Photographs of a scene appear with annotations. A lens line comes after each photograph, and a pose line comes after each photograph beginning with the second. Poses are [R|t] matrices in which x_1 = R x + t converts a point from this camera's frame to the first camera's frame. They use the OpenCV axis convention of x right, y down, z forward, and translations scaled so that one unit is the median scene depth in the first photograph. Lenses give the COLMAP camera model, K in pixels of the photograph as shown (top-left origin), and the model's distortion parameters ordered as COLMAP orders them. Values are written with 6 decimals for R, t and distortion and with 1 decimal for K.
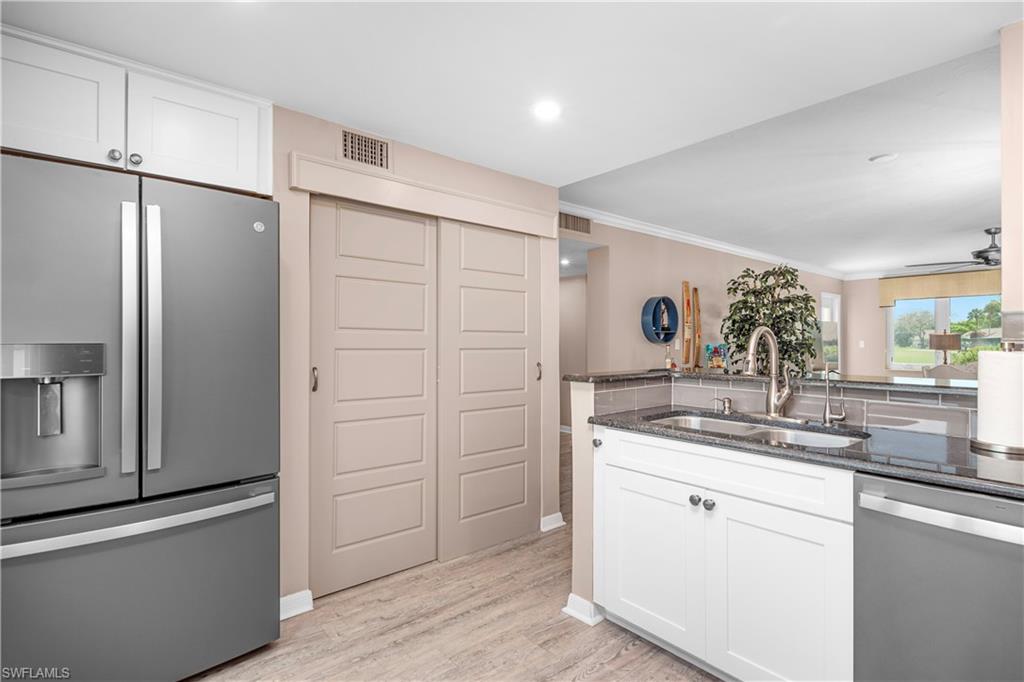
lens RADIAL K [[508.2, 0, 509.8], [0, 508.2, 344.9], [0, 0, 1]] dist [-0.001037, 0.000775]
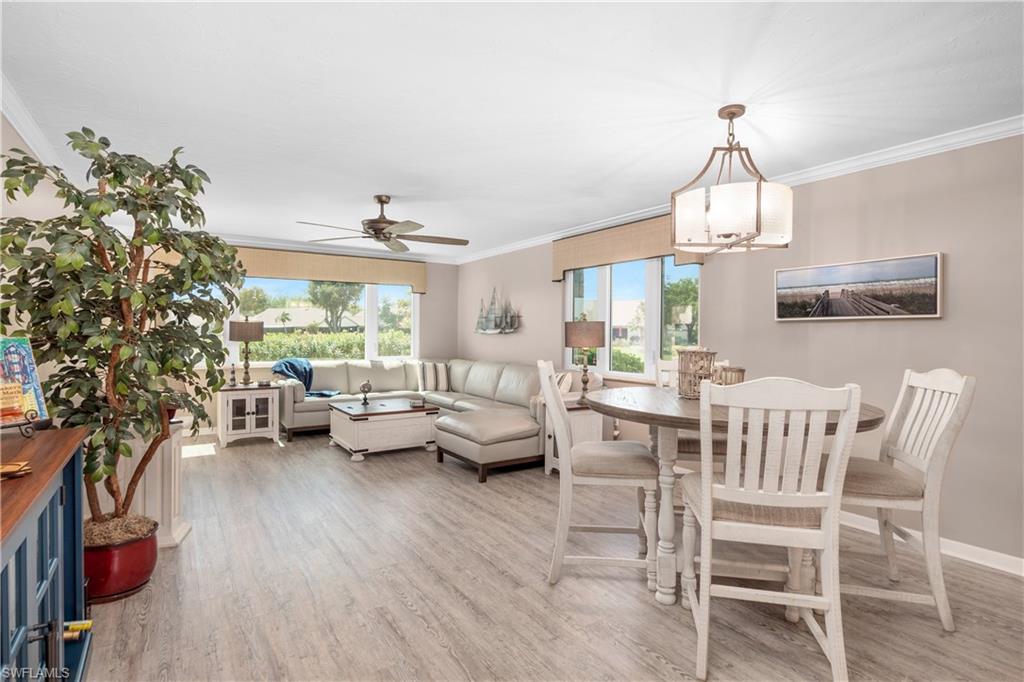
lens RADIAL K [[508.2, 0, 508.4], [0, 508.2, 338.4], [0, 0, 1]] dist [-0.001037, 0.000775]
pose [[0.114192, -0.016578, 0.993320, 0.140198], [0.002253, 0.999863, 0.016428, -0.008817], [-0.993456, 0.000362, 0.114213, 0.693055]]
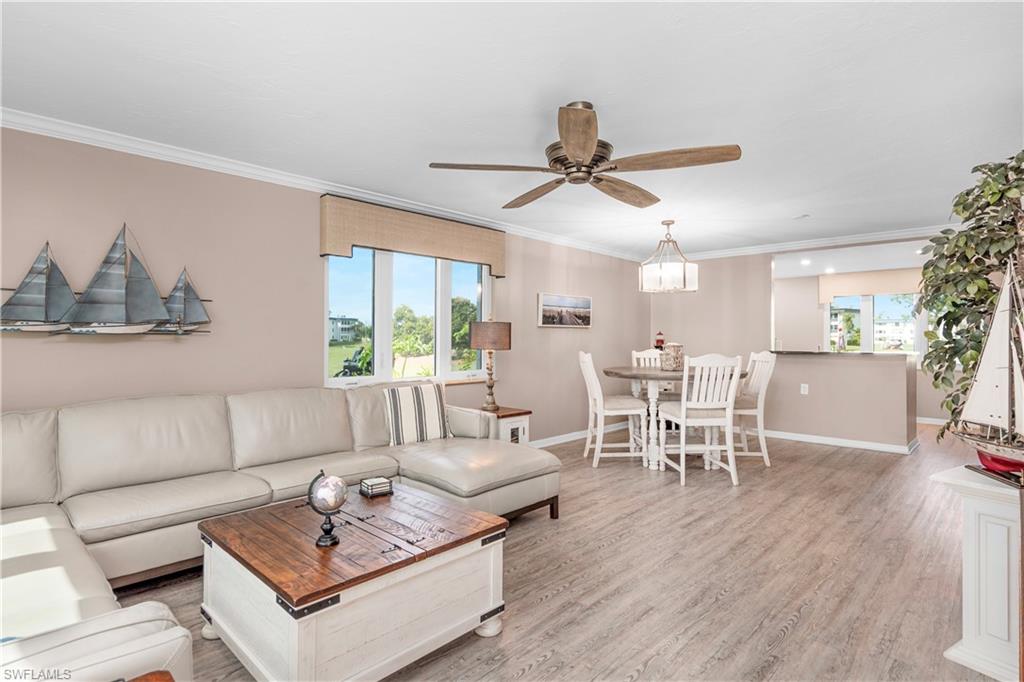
lens RADIAL K [[508.2, 0, 508.7], [0, 508.2, 344.4], [0, 0, 1]] dist [-0.001037, 0.000775]
pose [[-0.995259, -0.017243, -0.095717, 1.055208], [-0.020191, 0.999348, 0.029923, -0.013206], [0.095138, 0.031713, -0.994959, 1.473027]]
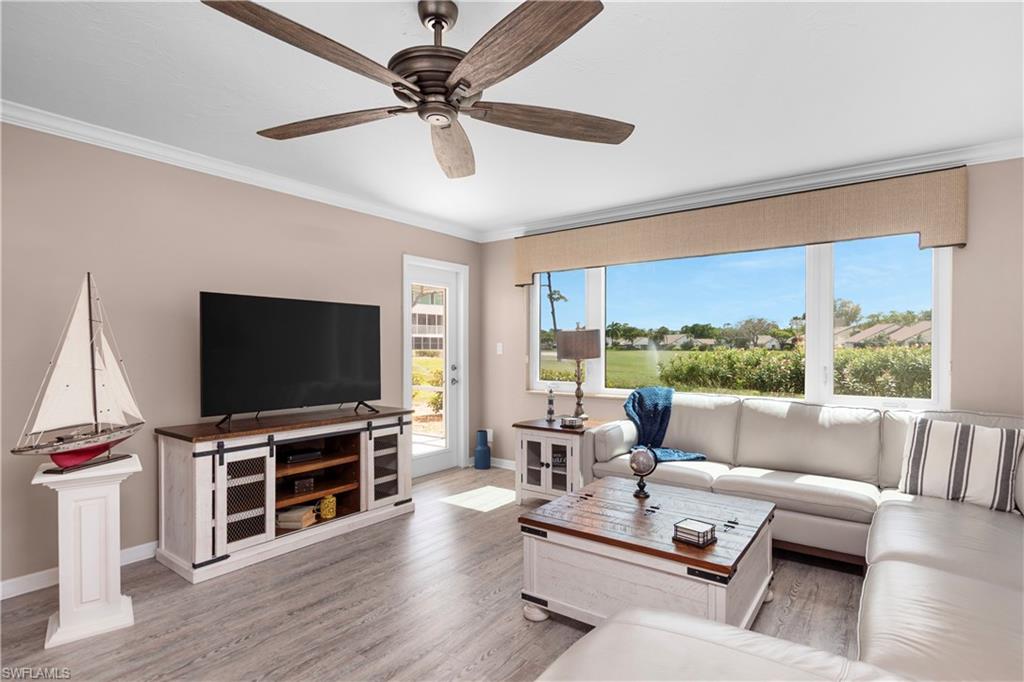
lens RADIAL K [[508.2, 0, 509.4], [0, 508.2, 350.6], [0, 0, 1]] dist [-0.001037, 0.000775]
pose [[0.973122, -0.011328, 0.230011, 0.910369], [0.011728, 0.999931, -0.000370, 0.000959], [-0.229991, 0.003058, 0.973188, 0.654629]]
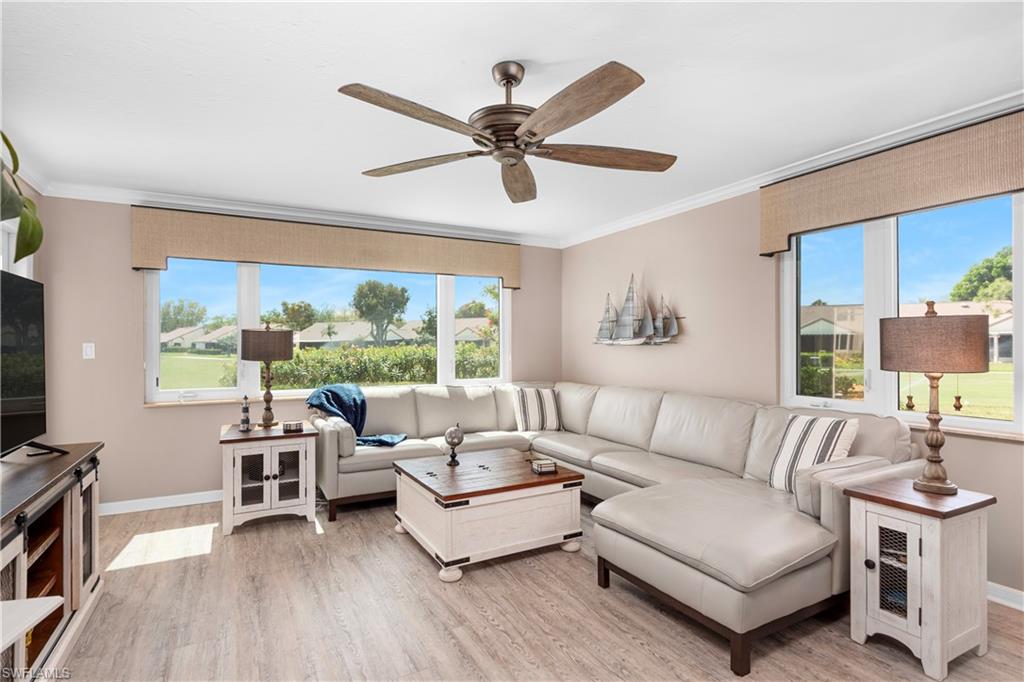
lens RADIAL K [[508.2, 0, 504.4], [0, 508.2, 343.2], [0, 0, 1]] dist [-0.001037, 0.000775]
pose [[0.200280, -0.003529, 0.979732, 0.543209], [0.012956, 0.999916, 0.000953, -0.006170], [-0.979653, 0.012502, 0.200309, 0.916990]]
